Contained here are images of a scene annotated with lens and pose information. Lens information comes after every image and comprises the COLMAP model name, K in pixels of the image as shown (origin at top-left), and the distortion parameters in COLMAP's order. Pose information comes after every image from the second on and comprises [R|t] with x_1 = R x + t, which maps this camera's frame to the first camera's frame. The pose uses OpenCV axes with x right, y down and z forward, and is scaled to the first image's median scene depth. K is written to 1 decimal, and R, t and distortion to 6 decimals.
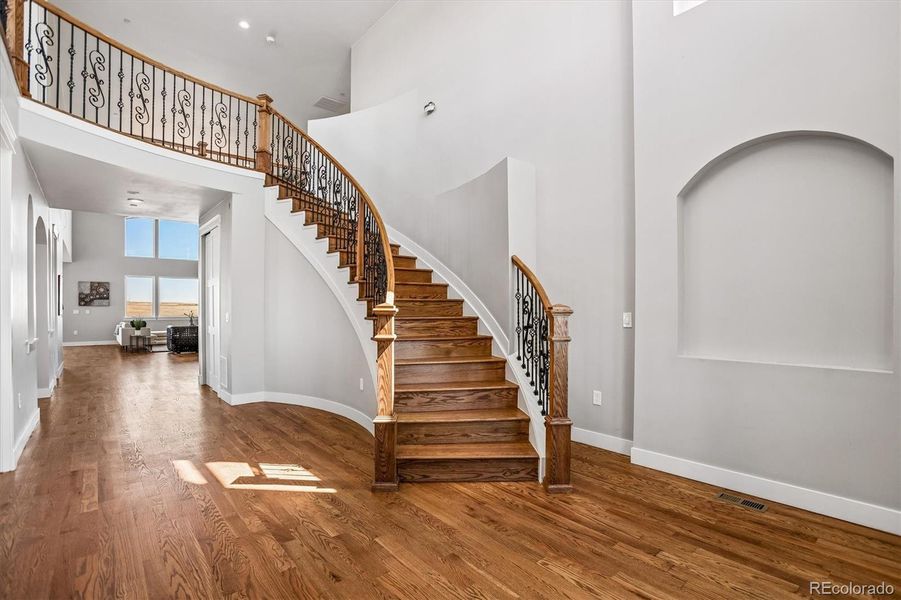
lens RADIAL K [[437.2, 0, 452.6], [0, 437.2, 308.5], [0, 0, 1]] dist [-0.024161, 0.003524]
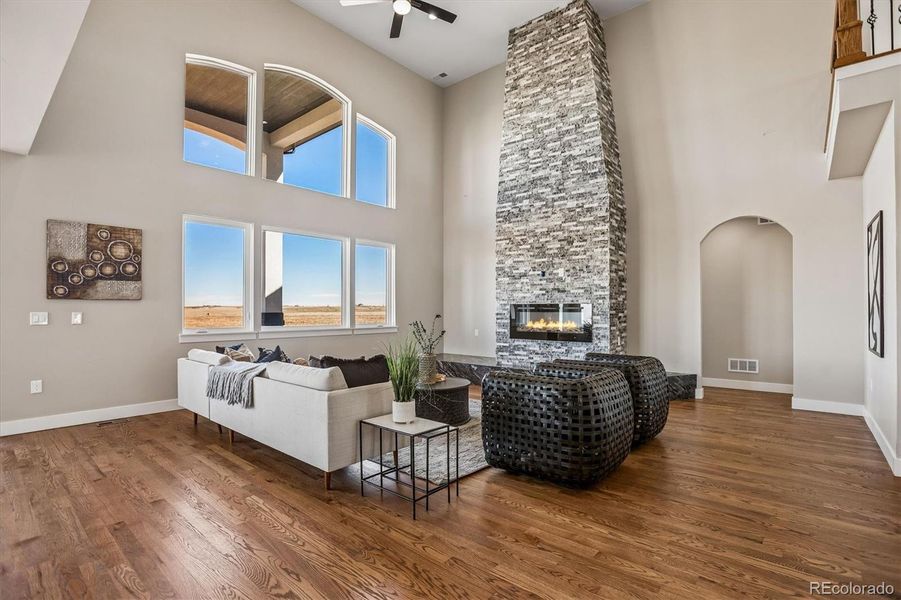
lens RADIAL K [[437.2, 0, 453.5], [0, 437.2, 303.4], [0, 0, 1]] dist [-0.024161, 0.003524]
pose [[0.985762, 0.004899, 0.168075, -0.625470], [-0.002588, 0.999899, -0.013969, 0.000779], [-0.168127, 0.013336, 0.985675, 0.639473]]
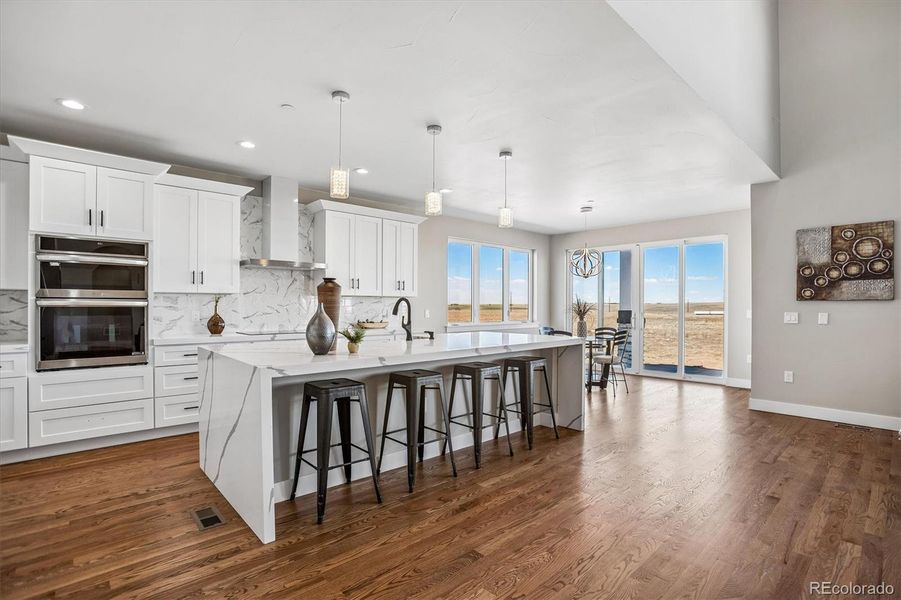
lens RADIAL K [[437.2, 0, 453.0], [0, 437.2, 299.4], [0, 0, 1]] dist [-0.024161, 0.003524]
pose [[0.031028, -0.010829, -0.999460, -0.522255], [-0.002701, 0.999937, -0.010918, -0.002487], [0.999515, 0.003038, 0.030996, 0.701156]]
